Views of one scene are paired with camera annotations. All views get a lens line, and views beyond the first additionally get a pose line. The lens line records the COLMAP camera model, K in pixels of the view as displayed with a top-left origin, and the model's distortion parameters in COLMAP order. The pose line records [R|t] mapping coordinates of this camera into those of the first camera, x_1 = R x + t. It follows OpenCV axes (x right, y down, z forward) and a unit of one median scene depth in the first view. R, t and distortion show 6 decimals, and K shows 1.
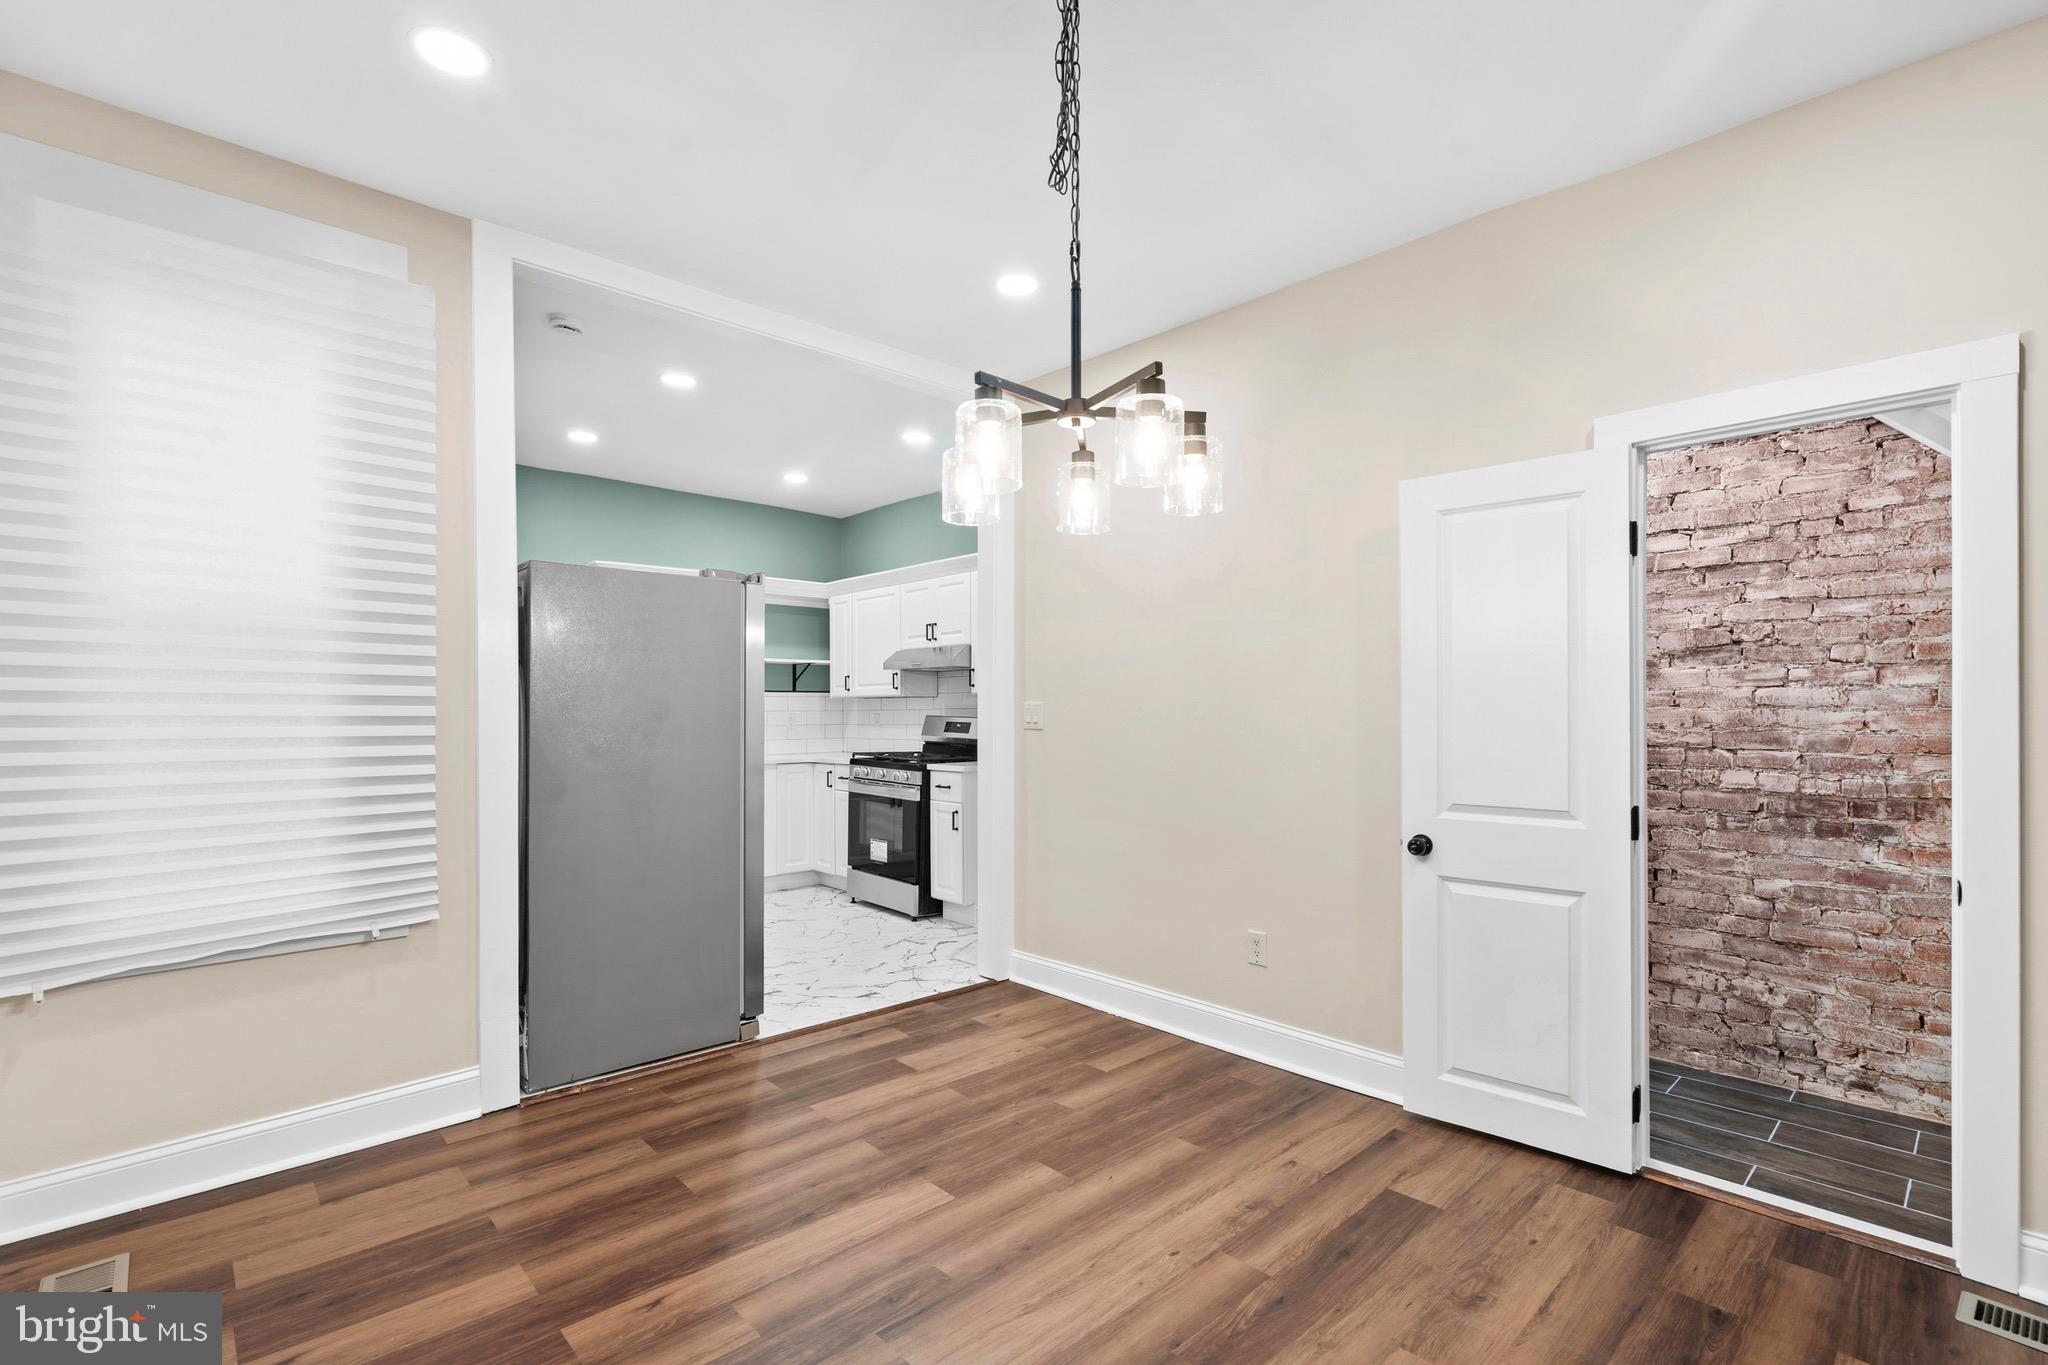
lens RADIAL K [[927.8, 0, 1020.5], [0, 927.8, 701.9], [0, 0, 1]] dist [-0.004817, 0.000800]
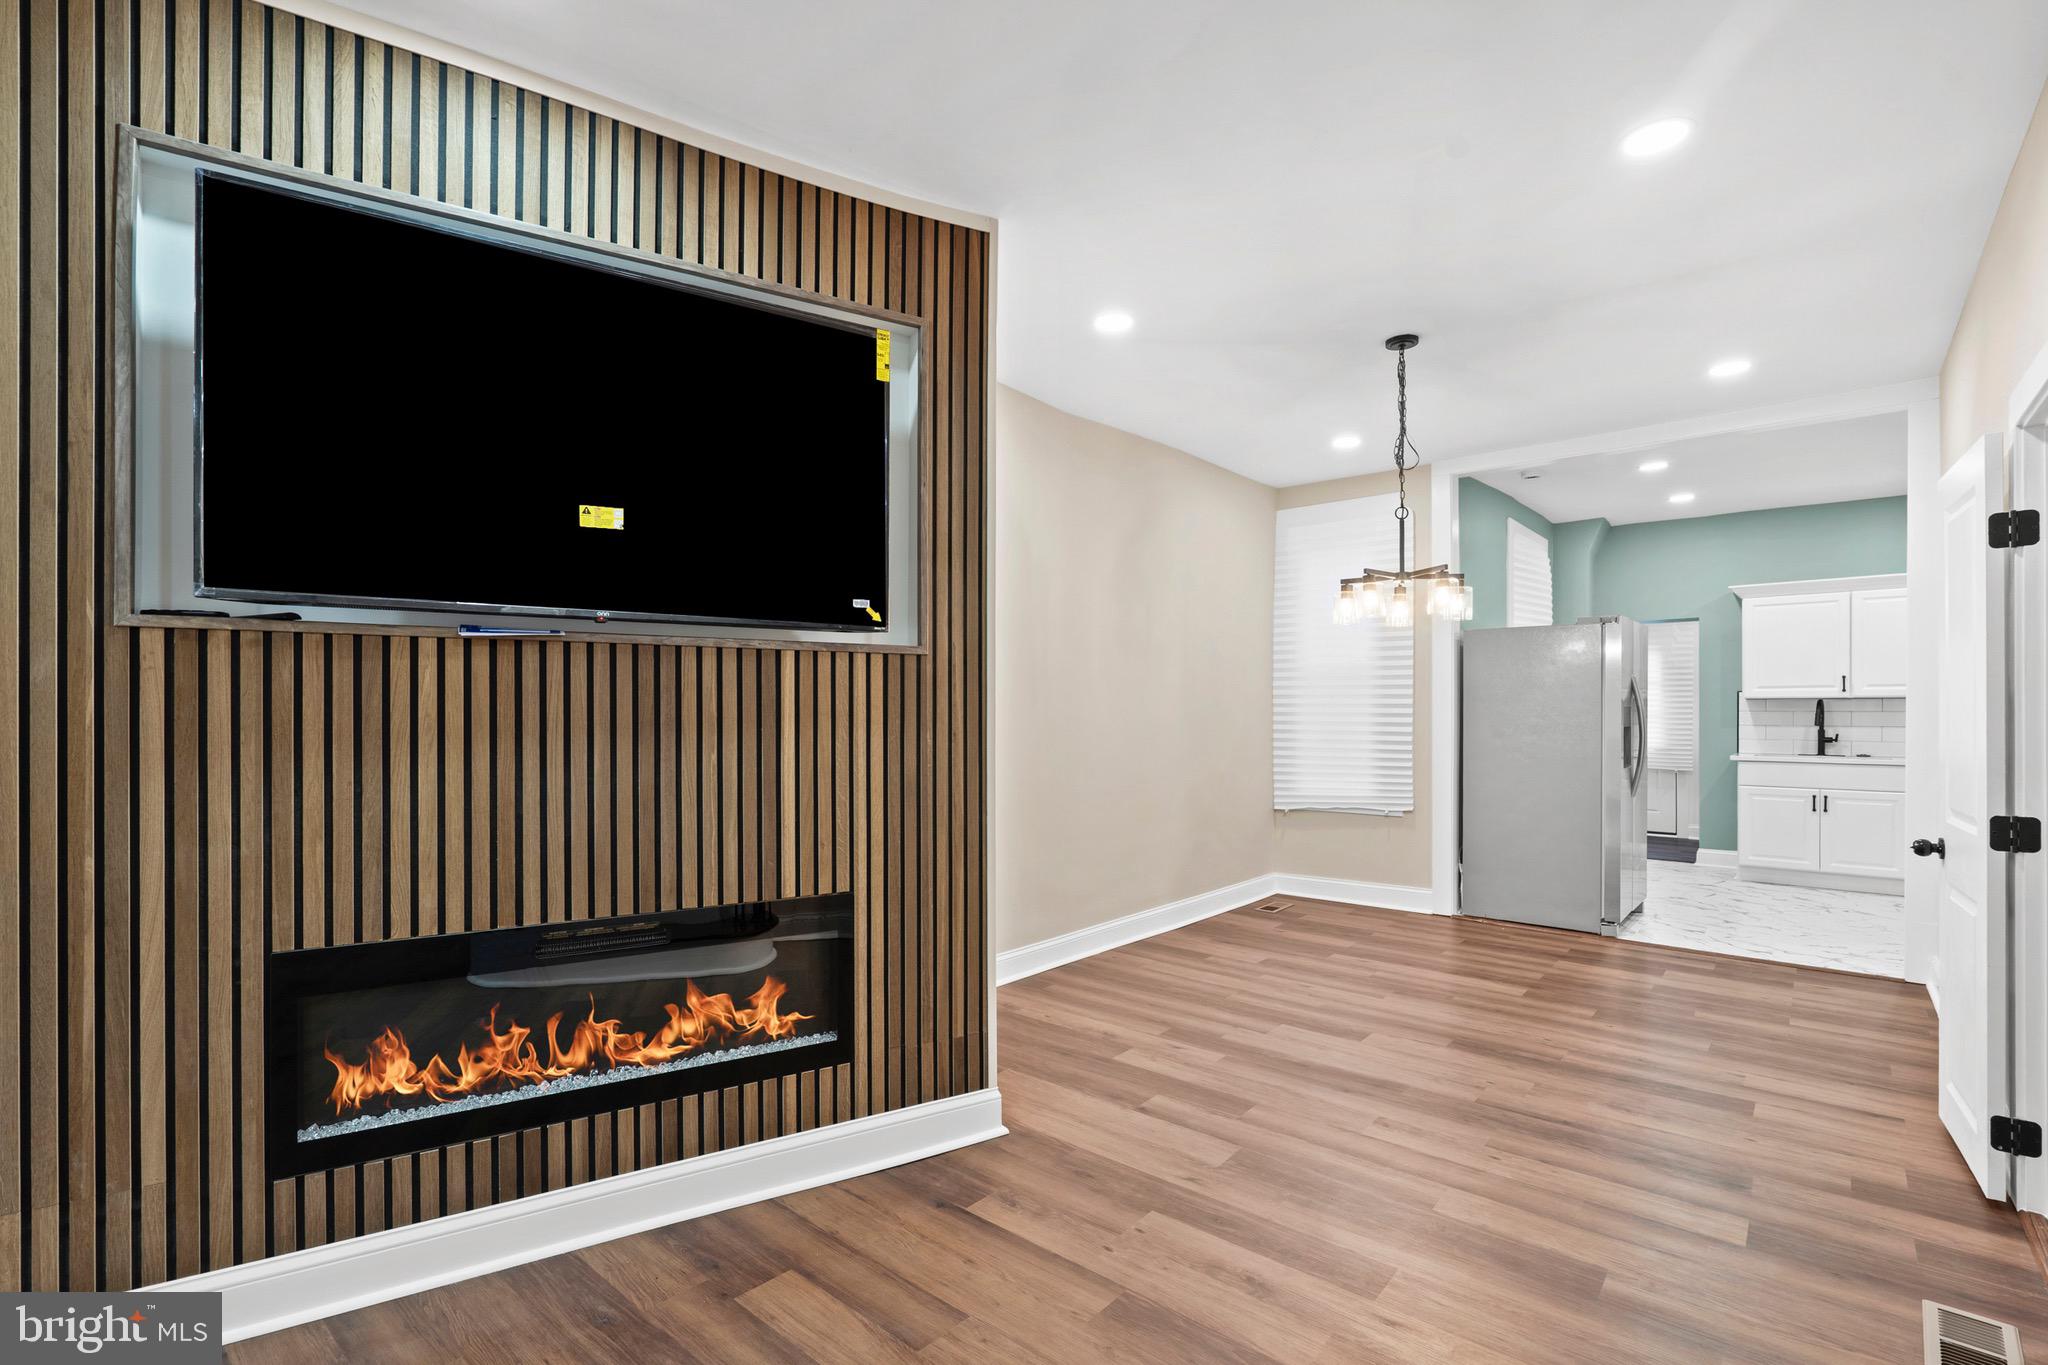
lens RADIAL K [[927.8, 0, 1030.3], [0, 927.8, 705.8], [0, 0, 1]] dist [-0.004817, 0.000800]
pose [[0.111961, -0.001668, -0.993711, 1.207918], [0.009803, 0.999952, -0.000574, -0.007656], [0.993664, -0.009677, 0.111972, -0.071160]]
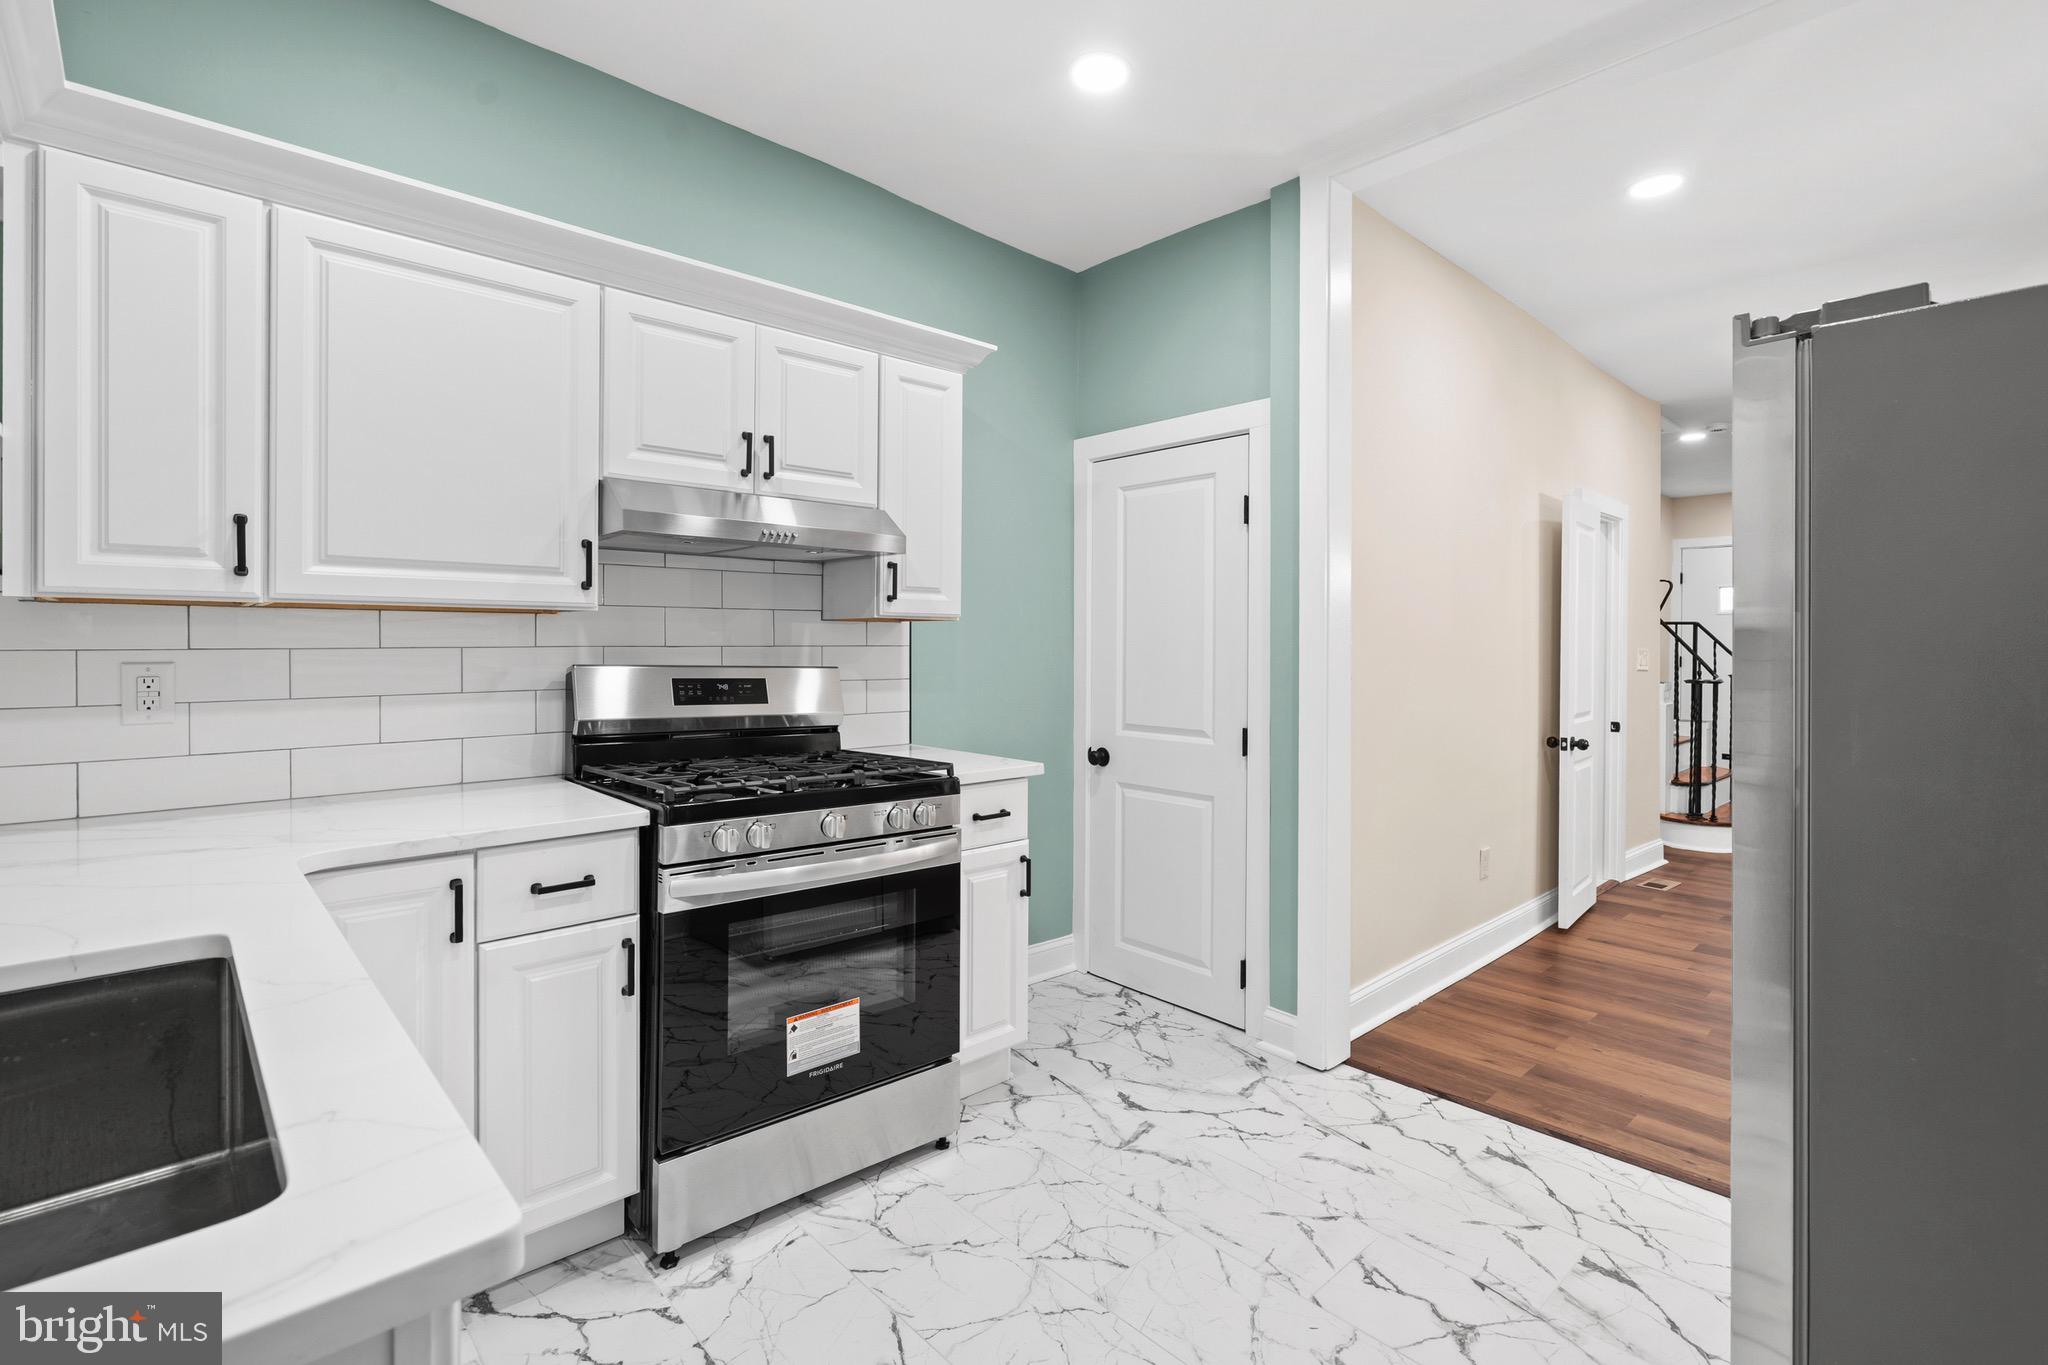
lens RADIAL K [[927.8, 0, 1032.9], [0, 927.8, 642.7], [0, 0, 1]] dist [-0.004817, 0.000800]
pose [[-0.002899, 0.008936, 0.999956, -0.977756], [-0.014421, 0.999856, -0.008977, 0.013912], [-0.999892, -0.014446, -0.002769, 1.730375]]
